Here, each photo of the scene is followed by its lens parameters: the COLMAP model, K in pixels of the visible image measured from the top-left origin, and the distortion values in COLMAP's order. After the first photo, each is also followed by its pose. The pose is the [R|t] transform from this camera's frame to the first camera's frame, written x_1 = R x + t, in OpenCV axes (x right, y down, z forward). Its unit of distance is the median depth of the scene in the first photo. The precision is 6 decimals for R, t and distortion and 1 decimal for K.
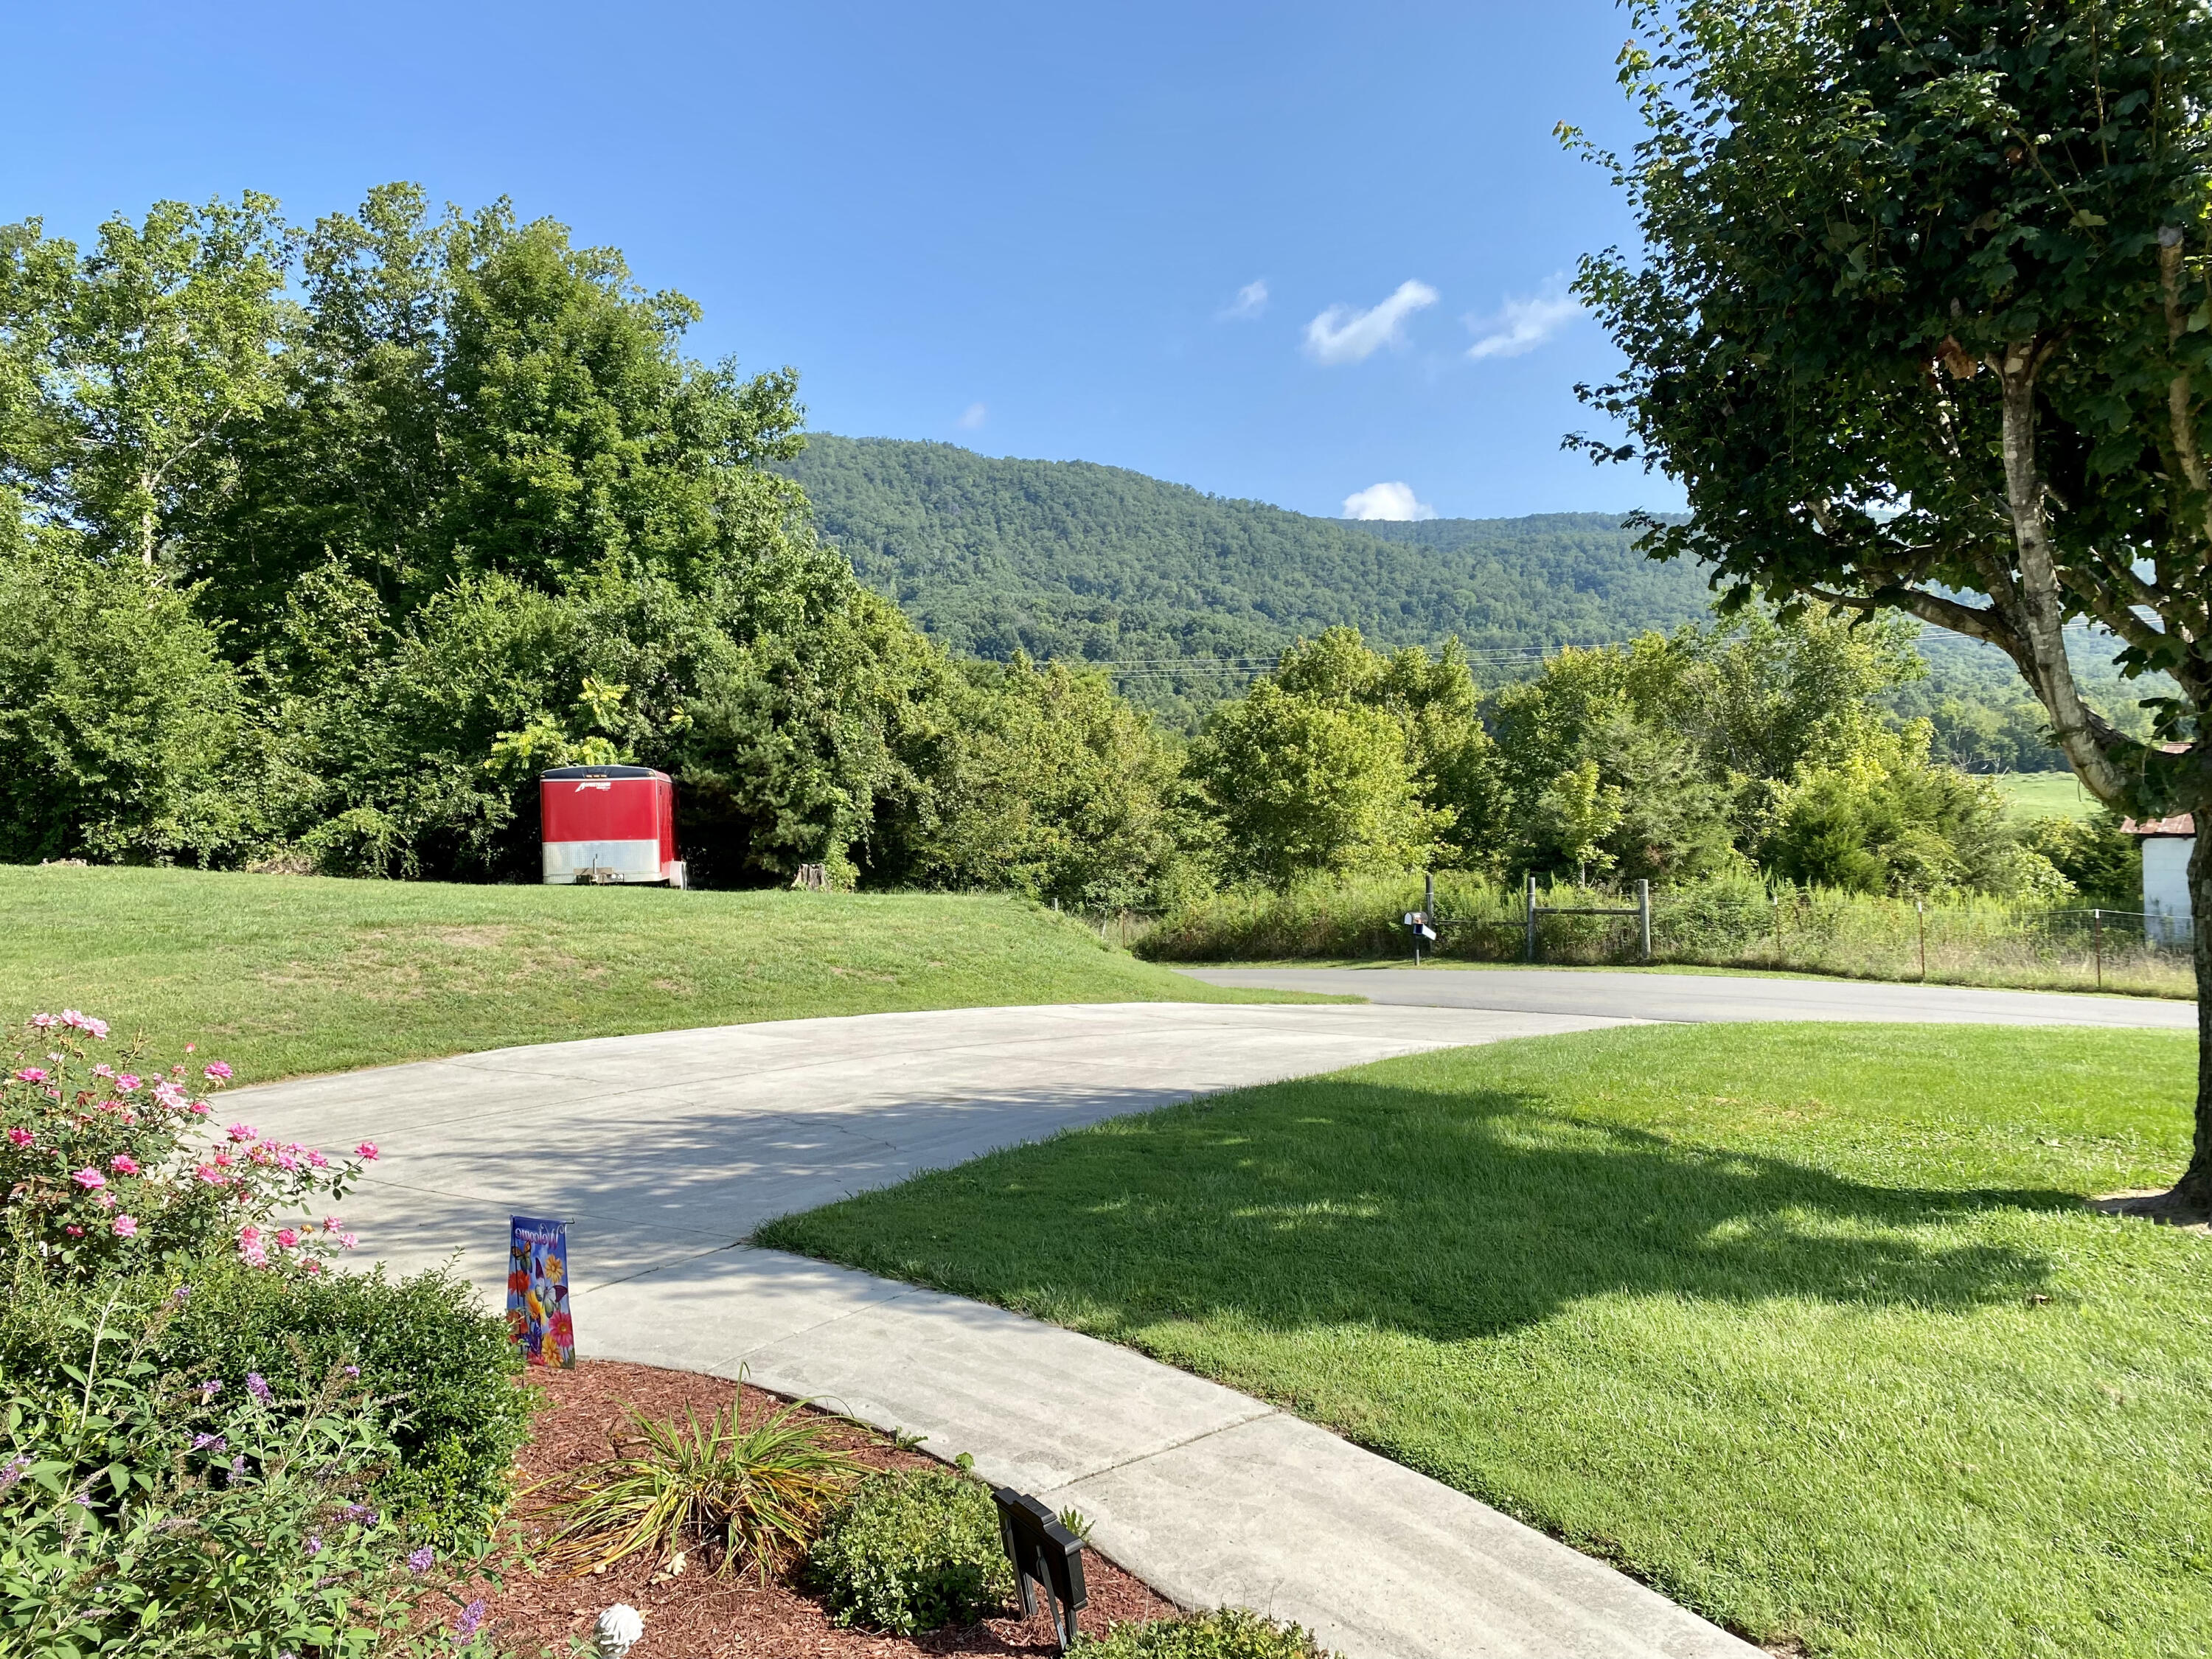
lens RADIAL K [[1716.5, 0, 1095.3], [0, 1716.5, 821.7], [0, 0, 1]] dist [0.059336, -0.091507]
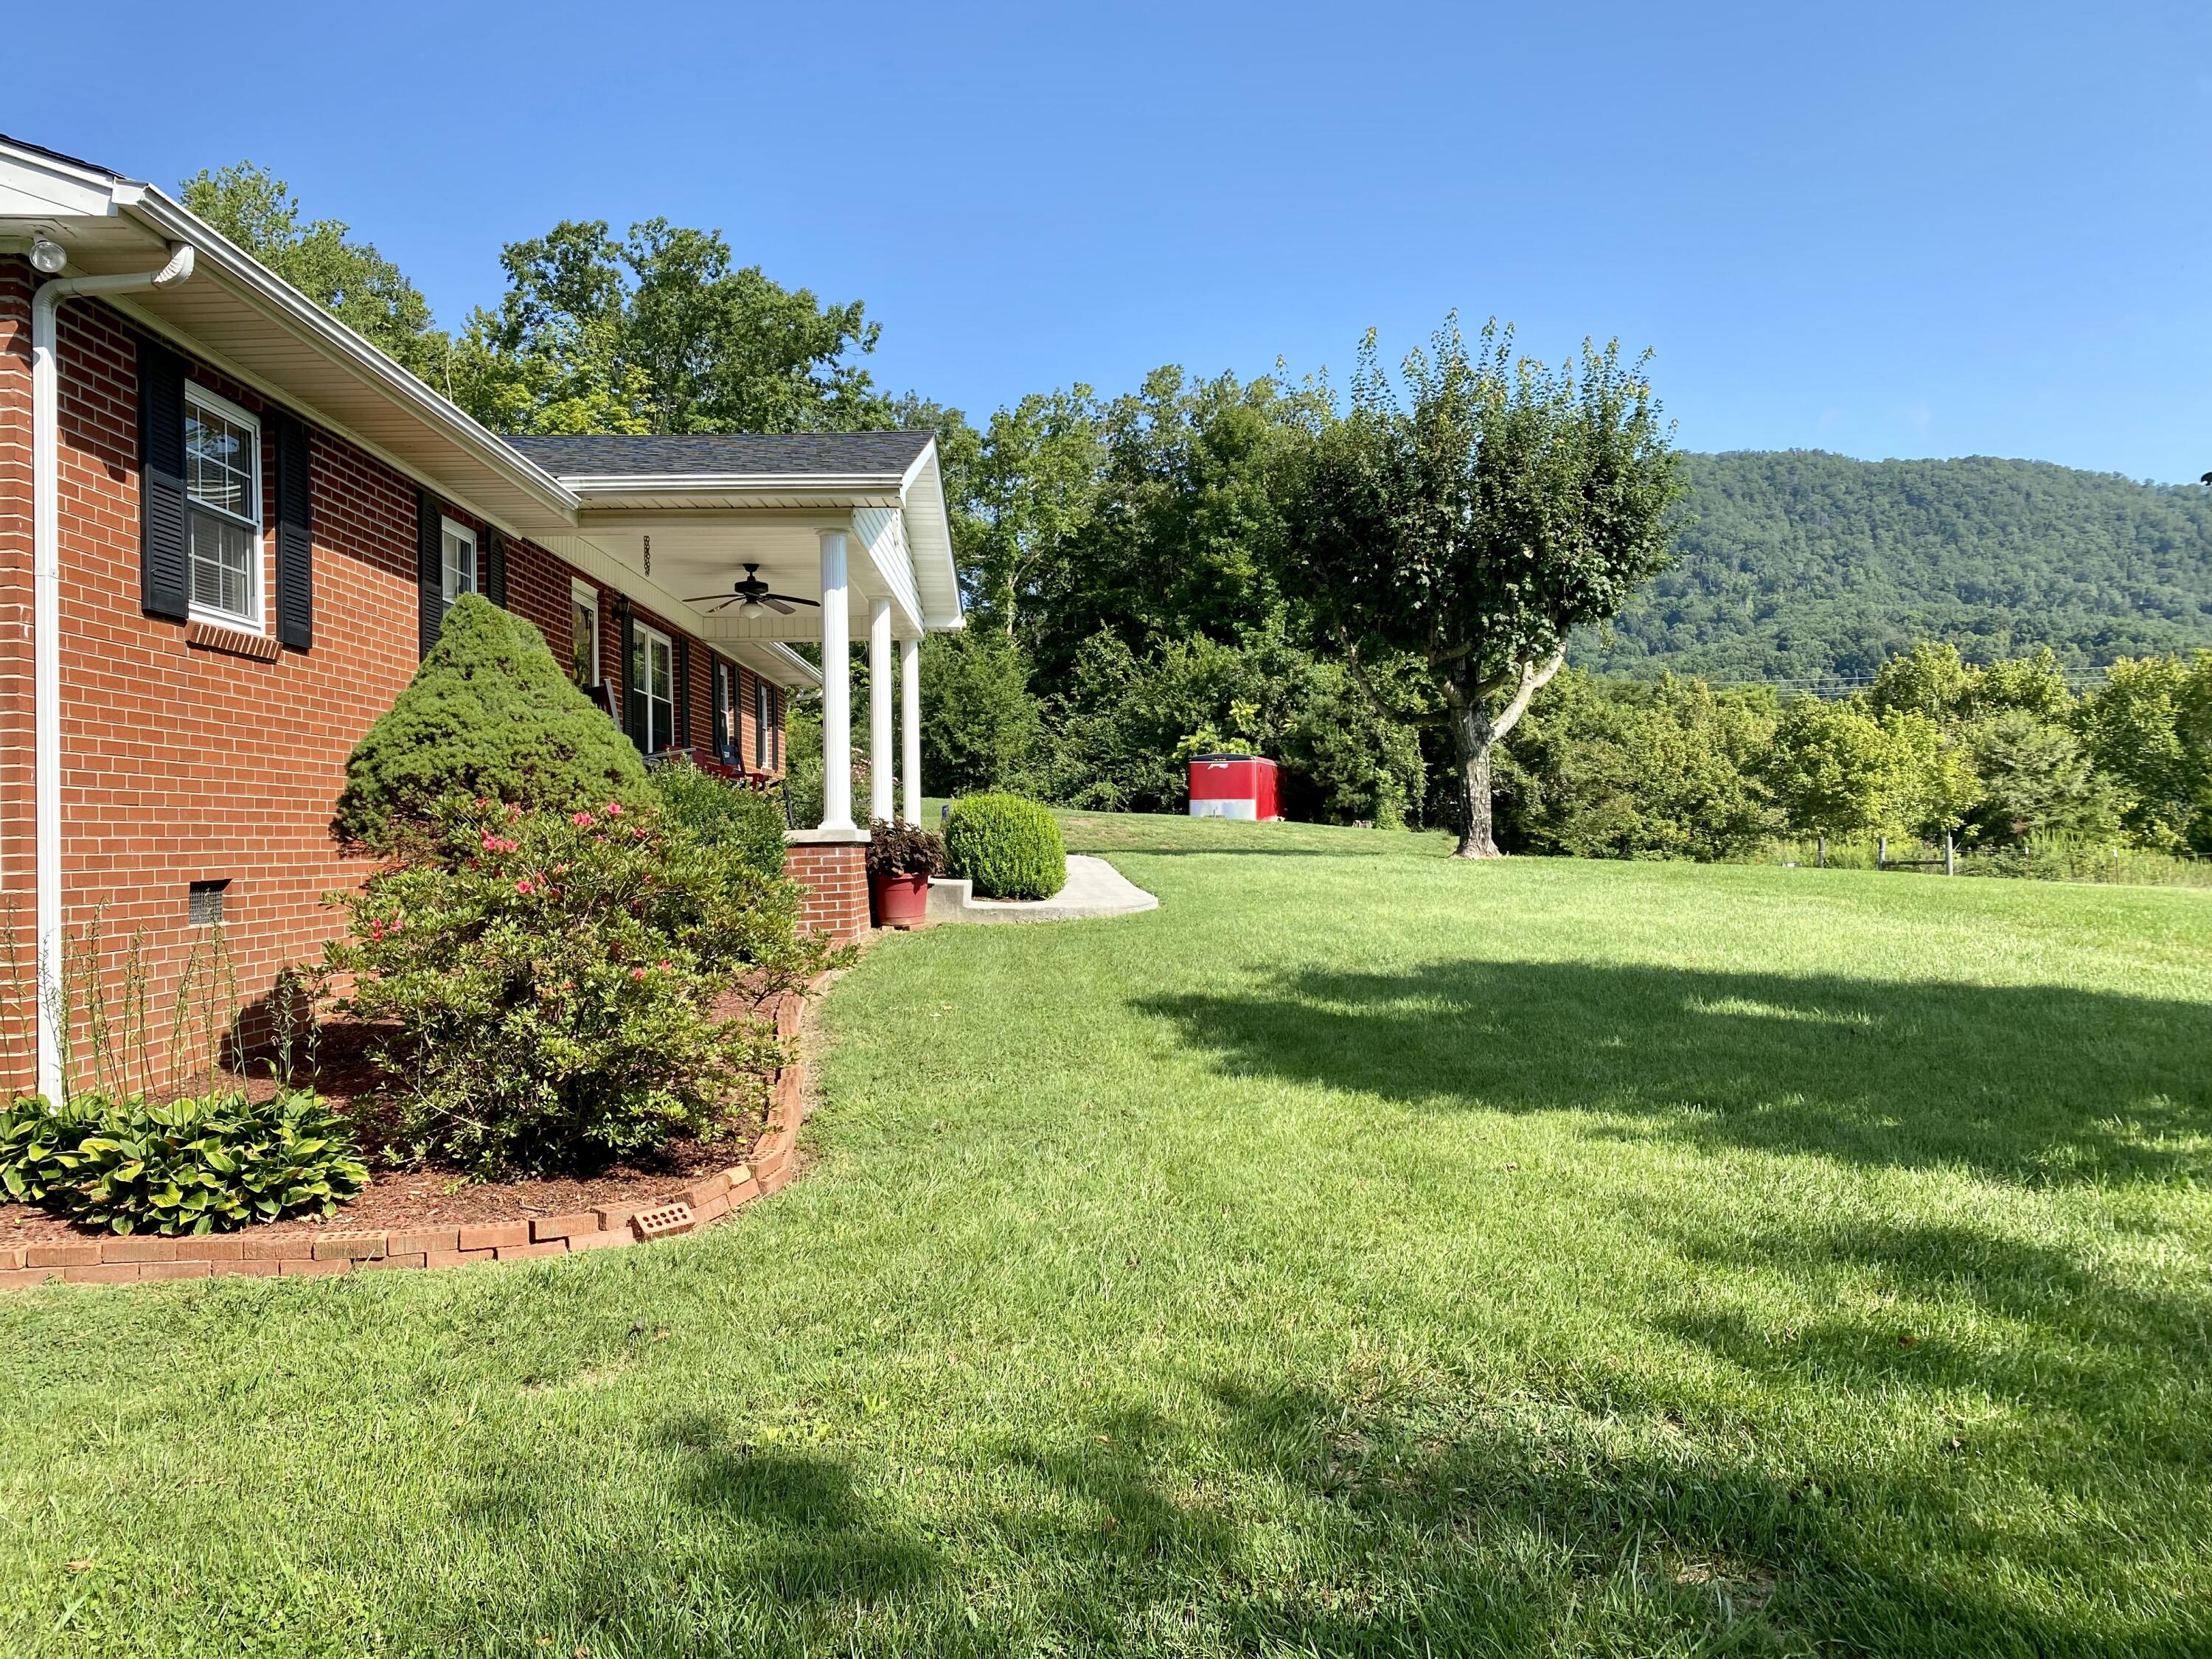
lens RADIAL K [[1695.0, 0, 1097.5], [0, 1695.0, 826.6], [0, 0, 1]] dist [0.063430, -0.076419]
pose [[0.883696, 0.018777, -0.467685, 0.257479], [-0.024120, 0.999694, -0.005439, 0.034531], [0.467440, 0.016086, 0.883878, -0.334812]]
